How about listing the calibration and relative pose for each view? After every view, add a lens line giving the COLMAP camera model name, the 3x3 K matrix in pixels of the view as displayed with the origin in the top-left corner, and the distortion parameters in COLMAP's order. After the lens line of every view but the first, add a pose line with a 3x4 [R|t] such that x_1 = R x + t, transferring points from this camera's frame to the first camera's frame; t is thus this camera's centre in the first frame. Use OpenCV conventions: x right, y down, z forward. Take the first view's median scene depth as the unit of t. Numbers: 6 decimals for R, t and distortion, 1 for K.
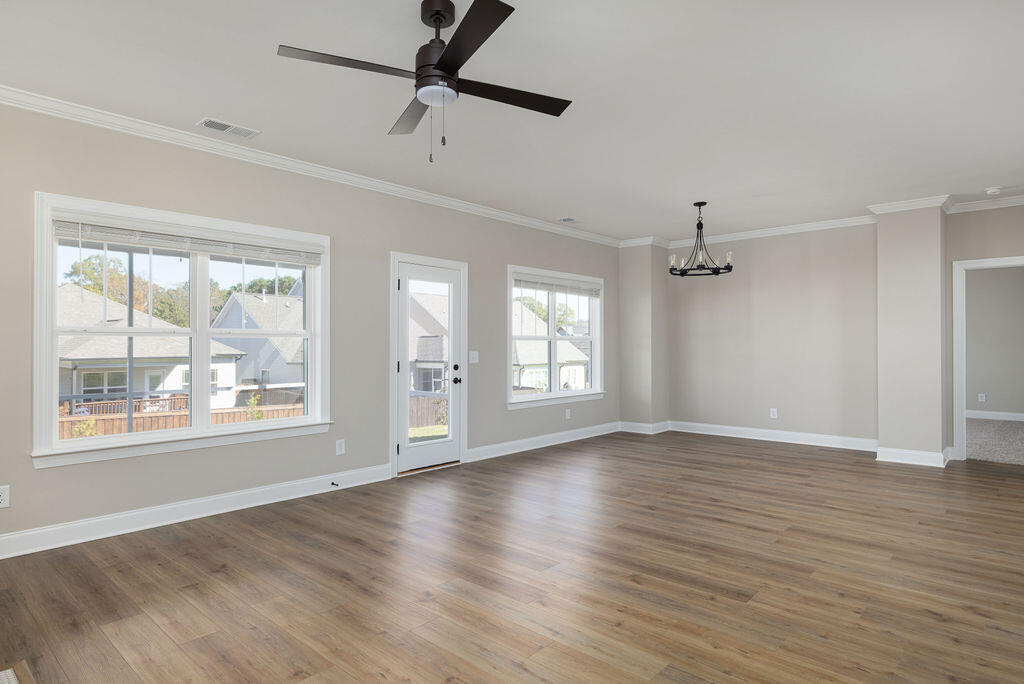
lens RADIAL K [[581.0, 0, 504.8], [0, 581.0, 343.0], [0, 0, 1]] dist [-0.004218, -0.000804]
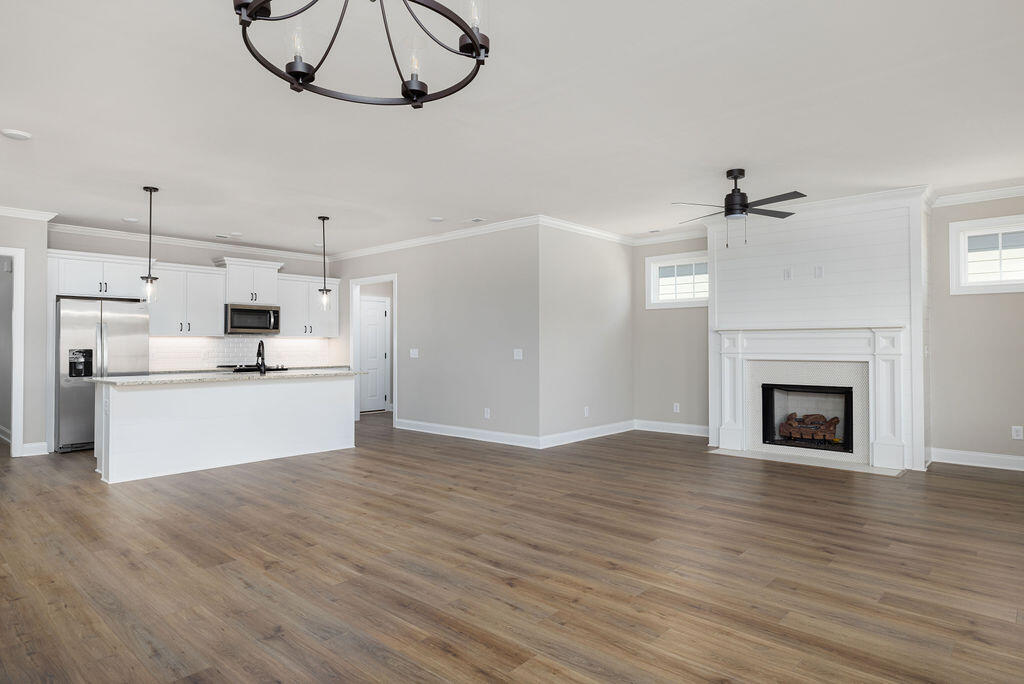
lens RADIAL K [[581.0, 0, 504.8], [0, 581.0, 343.0], [0, 0, 1]] dist [-0.004218, -0.000804]
pose [[-0.999944, 0.003292, 0.010049, 0.418251], [0.003208, 0.999960, -0.008361, 0.010547], [-0.010076, -0.008328, -0.999915, 1.911189]]
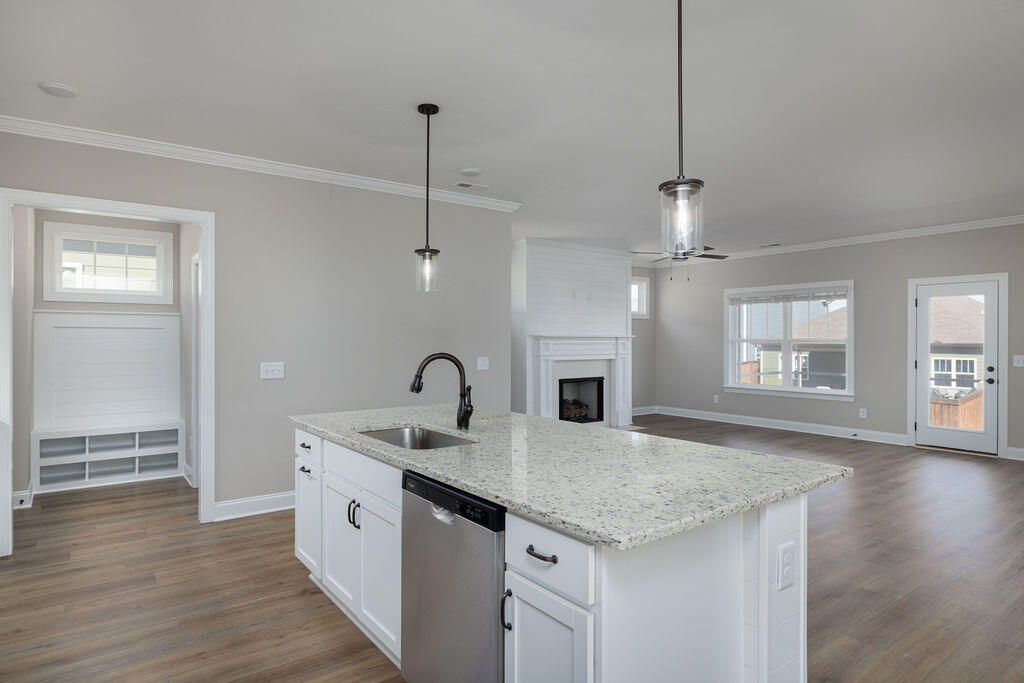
lens RADIAL K [[581.0, 0, 504.8], [0, 581.0, 342.5], [0, 0, 1]] dist [-0.004218, -0.000804]
pose [[-0.214816, 0.003847, -0.976647, 1.803313], [0.005458, 0.999981, 0.002739, -0.025572], [0.976639, -0.004742, -0.214833, 0.498546]]
